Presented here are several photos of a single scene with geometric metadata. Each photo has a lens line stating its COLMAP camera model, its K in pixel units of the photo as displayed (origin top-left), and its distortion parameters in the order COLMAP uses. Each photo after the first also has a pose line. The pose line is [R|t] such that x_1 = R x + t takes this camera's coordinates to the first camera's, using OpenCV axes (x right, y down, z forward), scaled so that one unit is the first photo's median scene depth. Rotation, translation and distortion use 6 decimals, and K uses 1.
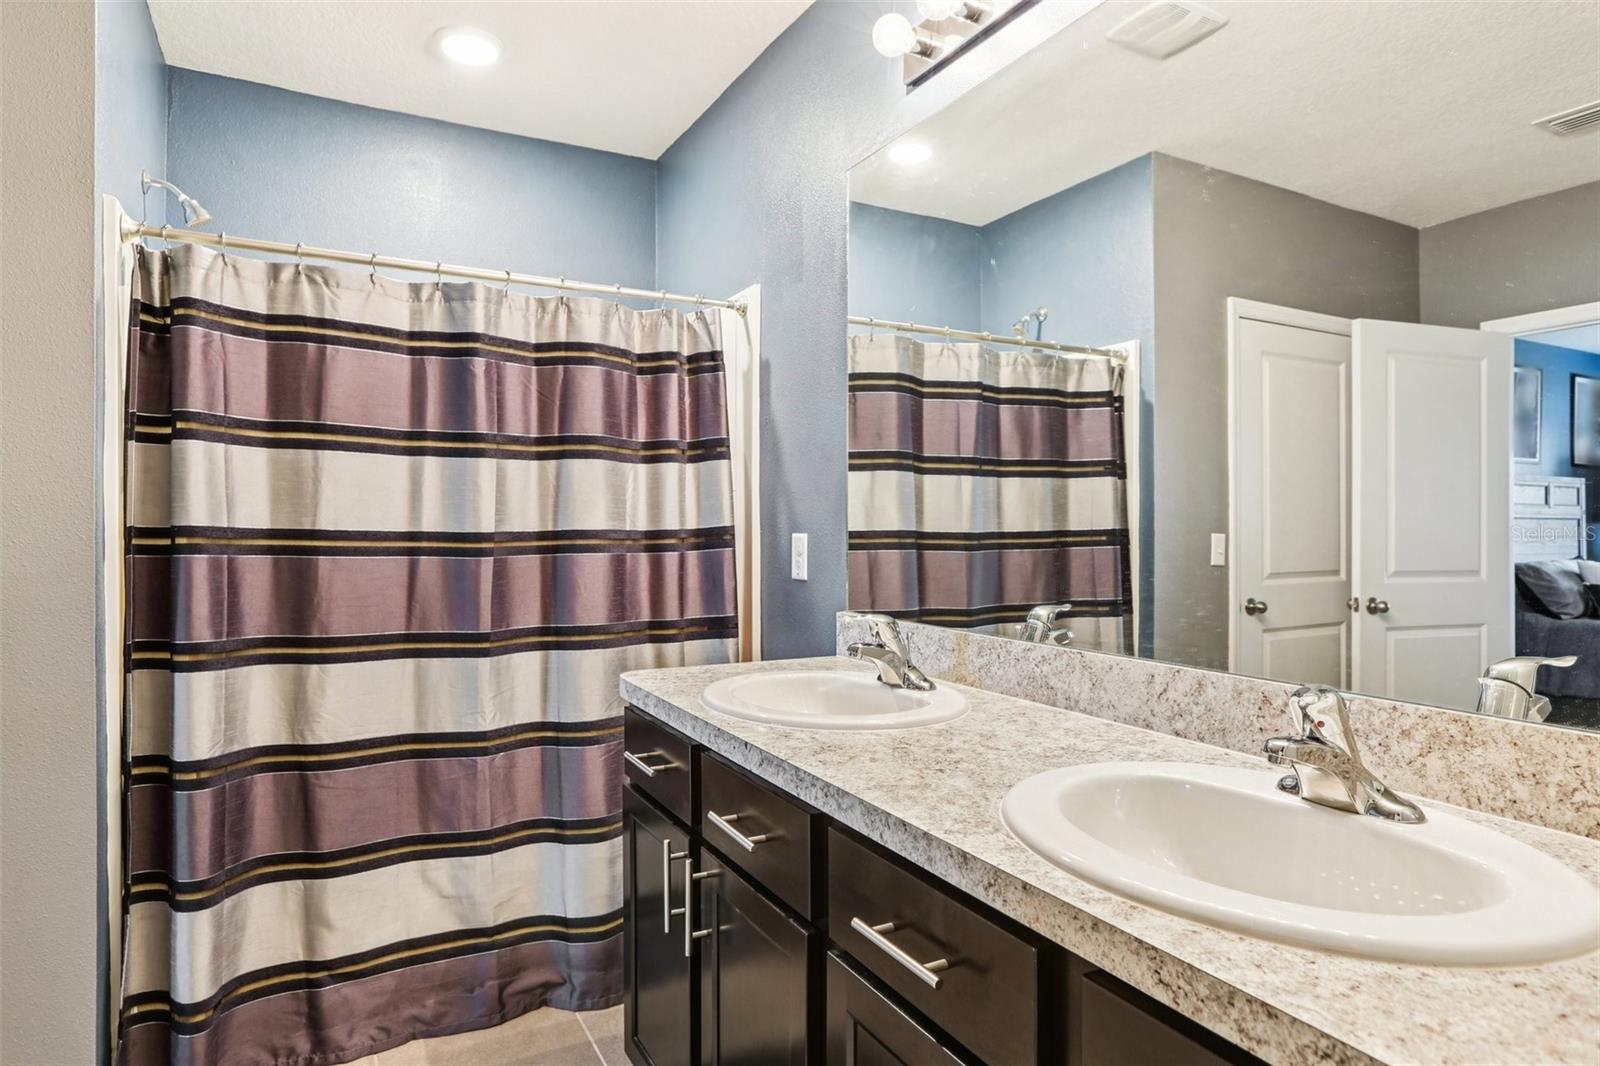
lens RADIAL K [[915.9, 0, 801.0], [0, 915.9, 520.0], [0, 0, 1]] dist [-0.028625, -0.000135]
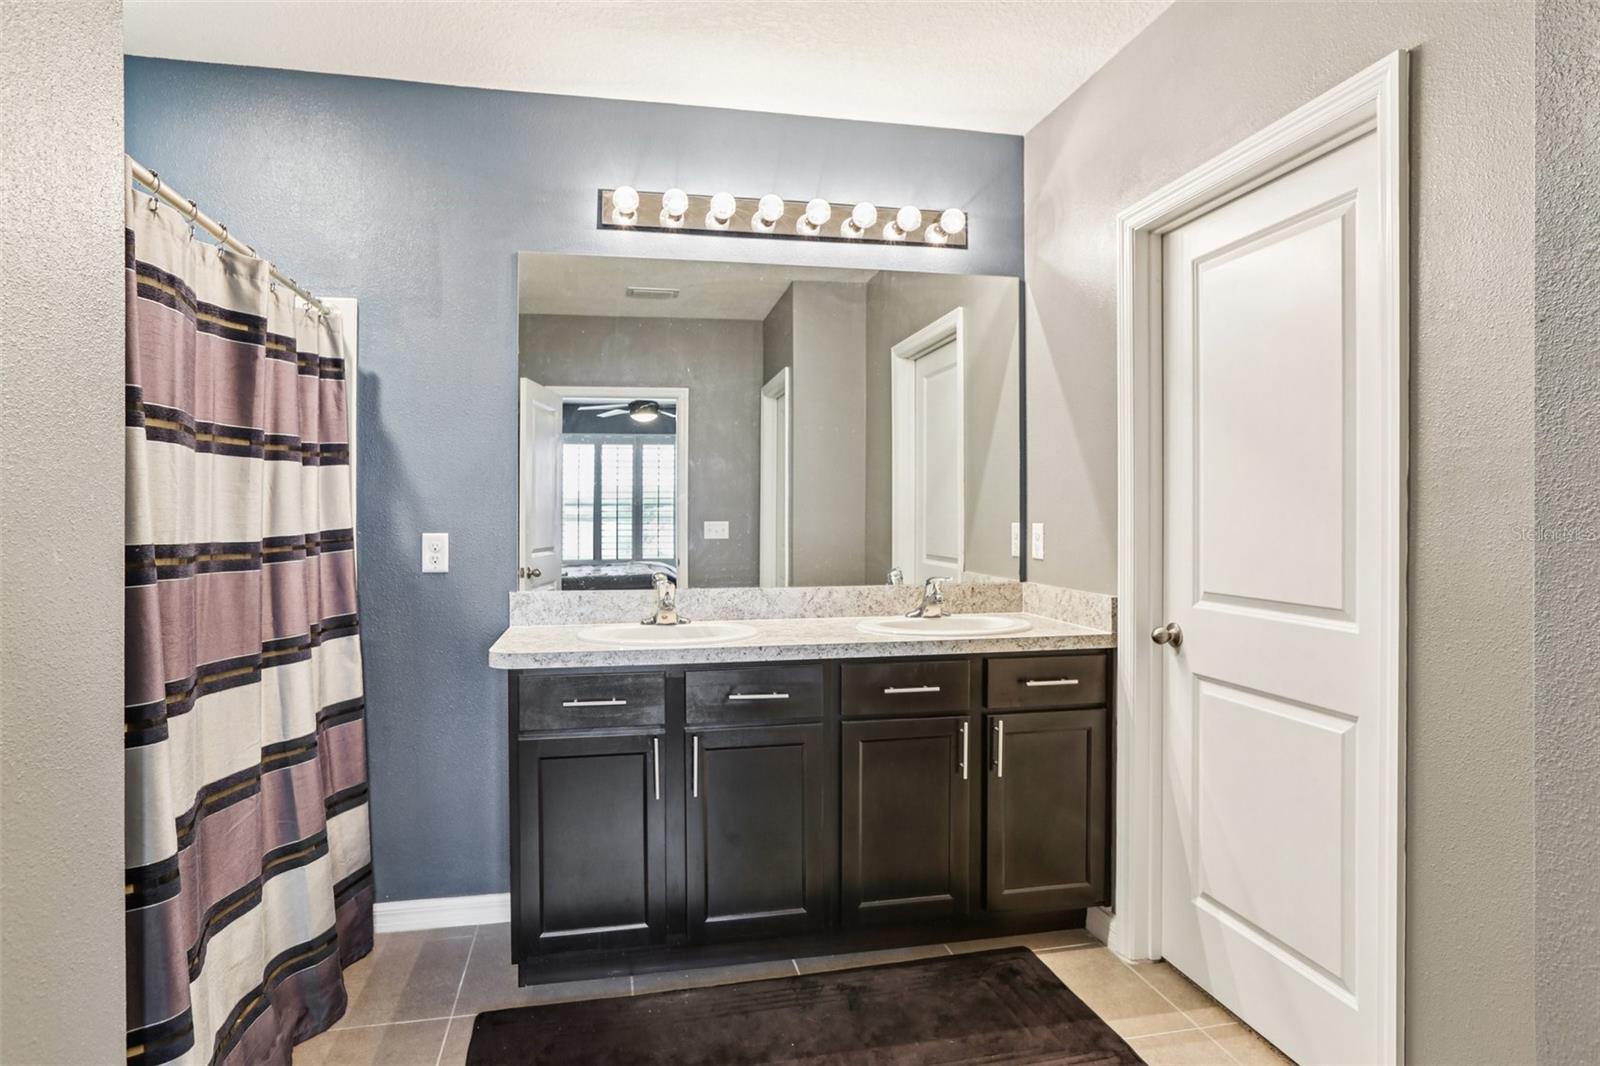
lens RADIAL K [[915.9, 0, 812.0], [0, 915.9, 502.7], [0, 0, 1]] dist [-0.028625, -0.000135]
pose [[0.266820, 0.004397, 0.963736, -1.107368], [-0.006002, 0.999978, -0.002901, -0.026493], [-0.963728, -0.005010, 0.266840, 0.250033]]
